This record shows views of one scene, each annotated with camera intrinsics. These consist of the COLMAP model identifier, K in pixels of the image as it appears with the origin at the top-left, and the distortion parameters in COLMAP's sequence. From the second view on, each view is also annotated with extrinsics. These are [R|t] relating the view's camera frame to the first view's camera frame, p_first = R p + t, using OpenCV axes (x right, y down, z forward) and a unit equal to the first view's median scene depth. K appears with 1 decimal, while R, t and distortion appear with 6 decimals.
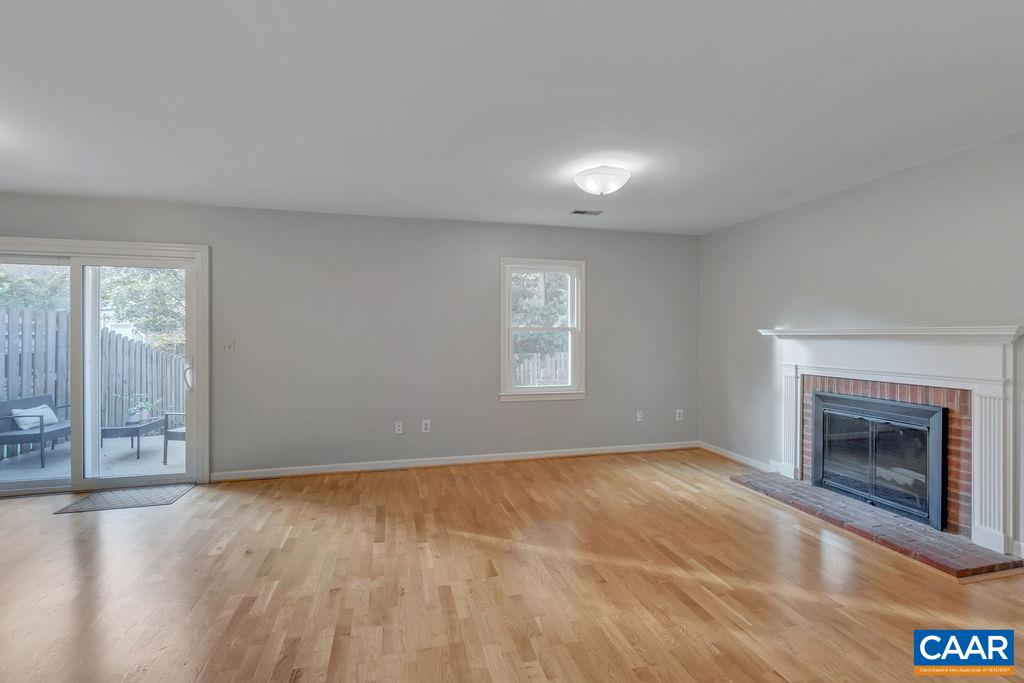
lens RADIAL K [[469.3, 0, 509.0], [0, 469.3, 335.3], [0, 0, 1]] dist [0.005666, -0.000536]
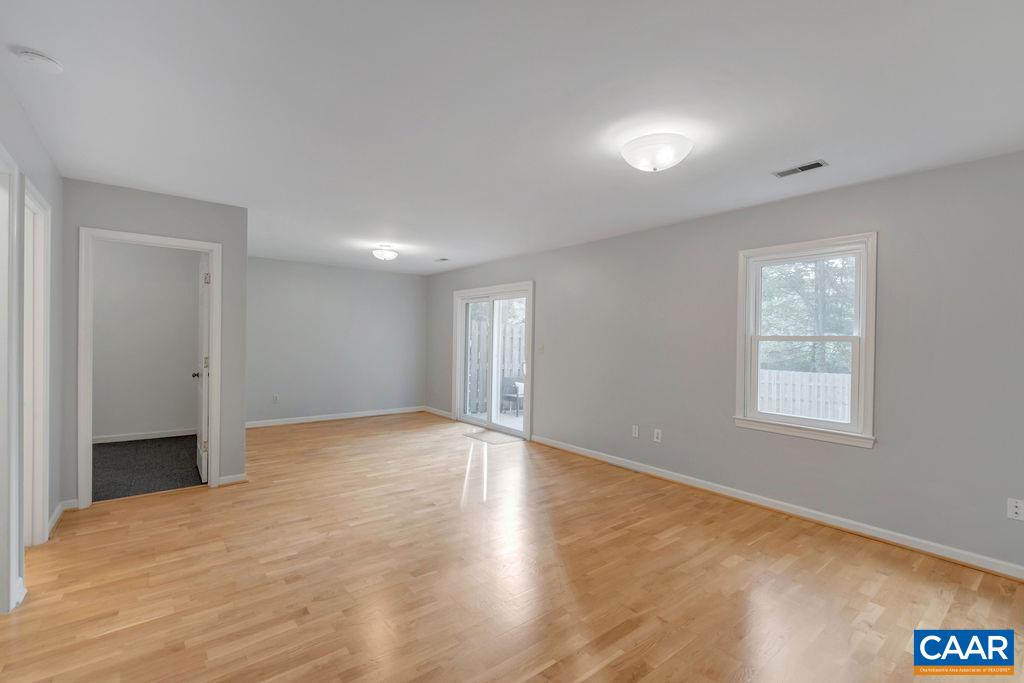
lens RADIAL K [[469.3, 0, 516.1], [0, 469.3, 344.4], [0, 0, 1]] dist [0.005666, -0.000536]
pose [[0.381105, 0.015111, -0.924408, 0.700359], [-0.010548, 0.999872, 0.011996, -0.006943], [0.924471, 0.005179, 0.381216, 0.395830]]
